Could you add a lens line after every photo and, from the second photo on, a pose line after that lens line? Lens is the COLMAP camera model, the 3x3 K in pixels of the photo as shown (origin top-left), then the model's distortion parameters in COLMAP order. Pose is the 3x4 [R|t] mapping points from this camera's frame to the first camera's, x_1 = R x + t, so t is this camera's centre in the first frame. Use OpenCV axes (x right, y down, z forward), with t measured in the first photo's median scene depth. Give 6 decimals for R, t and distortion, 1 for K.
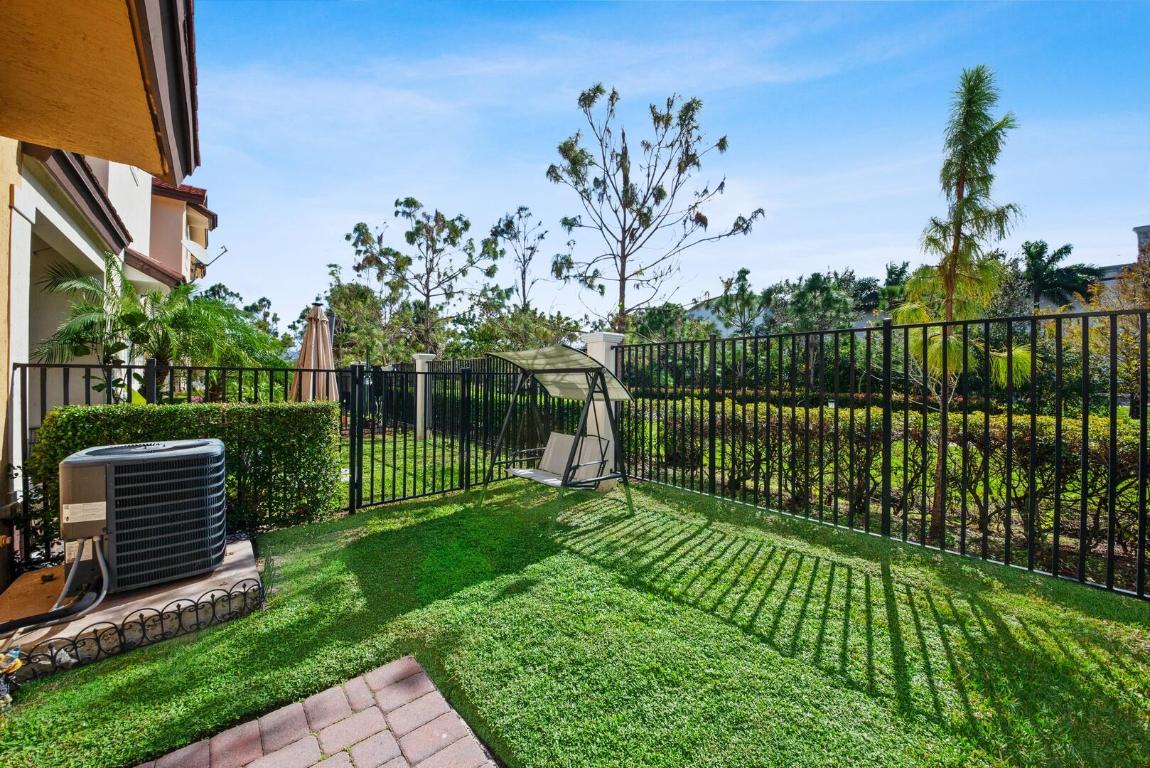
lens RADIAL K [[399.2, 0, 575.0], [0, 399.2, 384.0], [0, 0, 1]] dist [-0.000569, -0.004378]
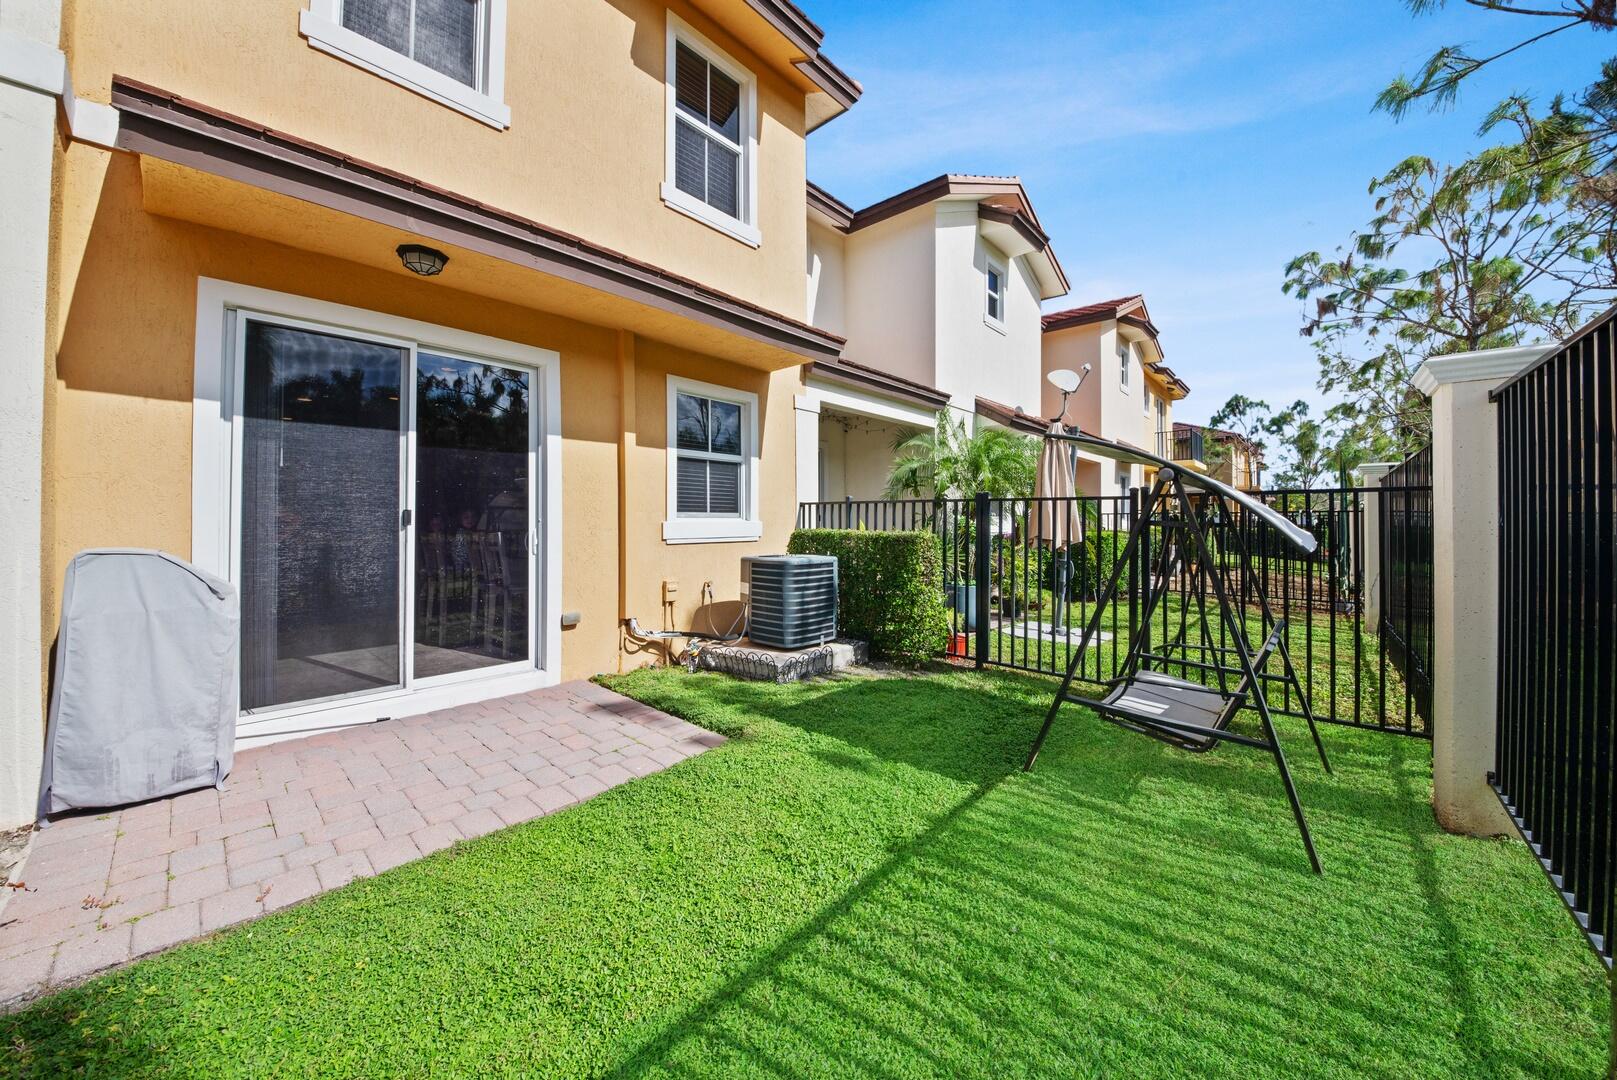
lens RADIAL K [[568.7, 0, 811.3], [0, 568.7, 535.3], [0, 0, 1]] dist [0.001409, -0.011813]
pose [[0.118074, 0.026219, -0.992659, 0.528455], [-0.016985, 0.999558, 0.024381, 0.017621], [0.992860, 0.013981, 0.118467, 0.441112]]
